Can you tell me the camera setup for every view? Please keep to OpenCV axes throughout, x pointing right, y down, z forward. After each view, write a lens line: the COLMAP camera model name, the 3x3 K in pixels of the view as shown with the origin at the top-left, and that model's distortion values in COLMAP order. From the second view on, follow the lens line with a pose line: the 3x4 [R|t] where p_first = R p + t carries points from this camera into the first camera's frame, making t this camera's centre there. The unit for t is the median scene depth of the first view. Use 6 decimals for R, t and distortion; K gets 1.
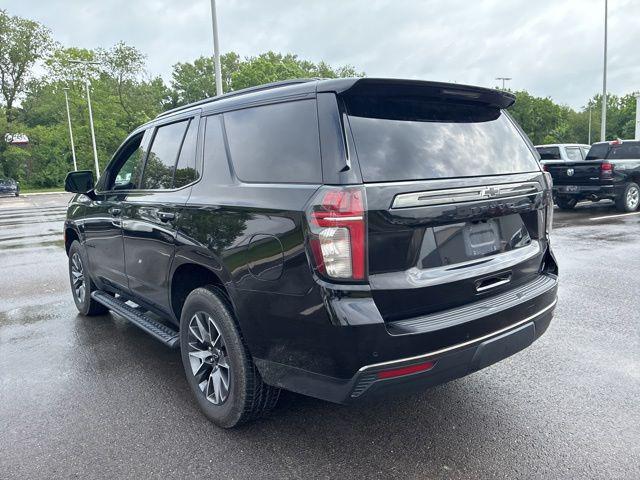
lens RADIAL K [[486.6, 0, 320.4], [0, 486.6, 243.3], [0, 0, 1]] dist [0.057849, -0.083544]
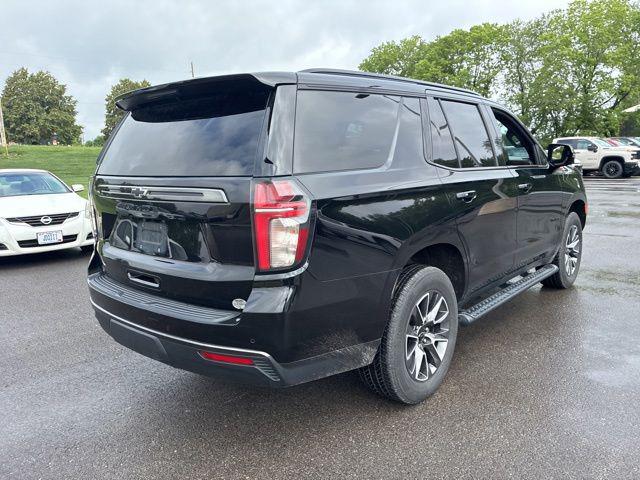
lens RADIAL K [[486.6, 0, 320.5], [0, 486.6, 243.7], [0, 0, 1]] dist [0.057849, -0.083544]
pose [[0.171860, 0.204582, -0.963644, 0.127147], [-0.126564, 0.974677, 0.184352, -0.021093], [0.976957, 0.090280, 0.193401, 0.104819]]
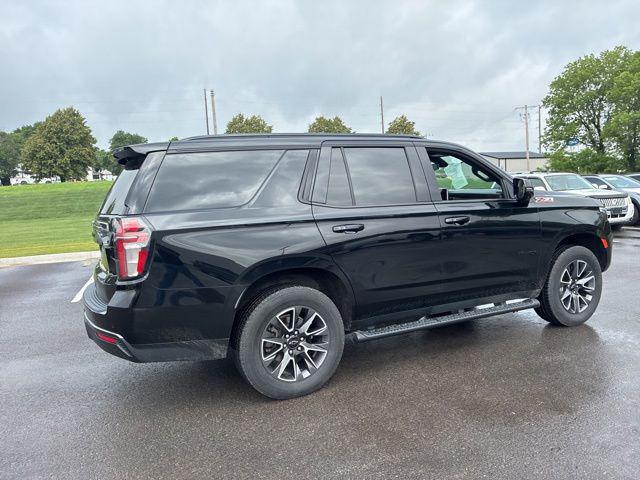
lens RADIAL K [[486.6, 0, 324.3], [0, 486.6, 236.1], [0, 0, 1]] dist [0.057849, -0.083544]
pose [[-0.211618, 0.138891, -0.967433, 0.151309], [-0.093075, 0.982488, 0.161412, -0.034163], [0.972910, 0.124202, -0.194985, 0.178826]]
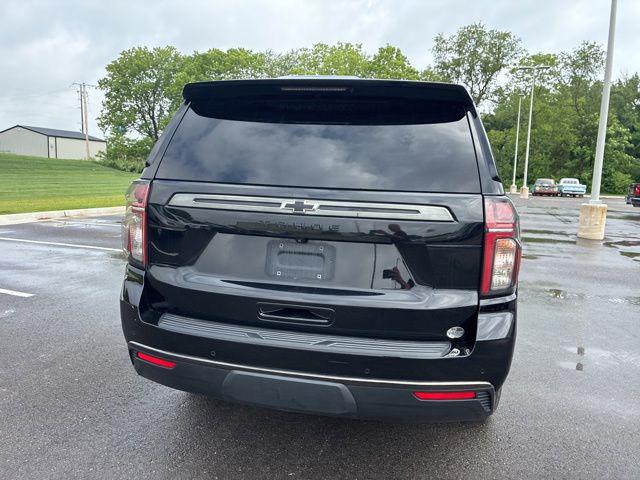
lens RADIAL K [[486.6, 0, 320.6], [0, 486.6, 243.6], [0, 0, 1]] dist [0.057849, -0.083544]
pose [[0.631456, 0.172390, -0.756006, 0.089605], [-0.177941, 0.981171, 0.075108, -0.009902], [0.754718, 0.087097, 0.650242, 0.043855]]
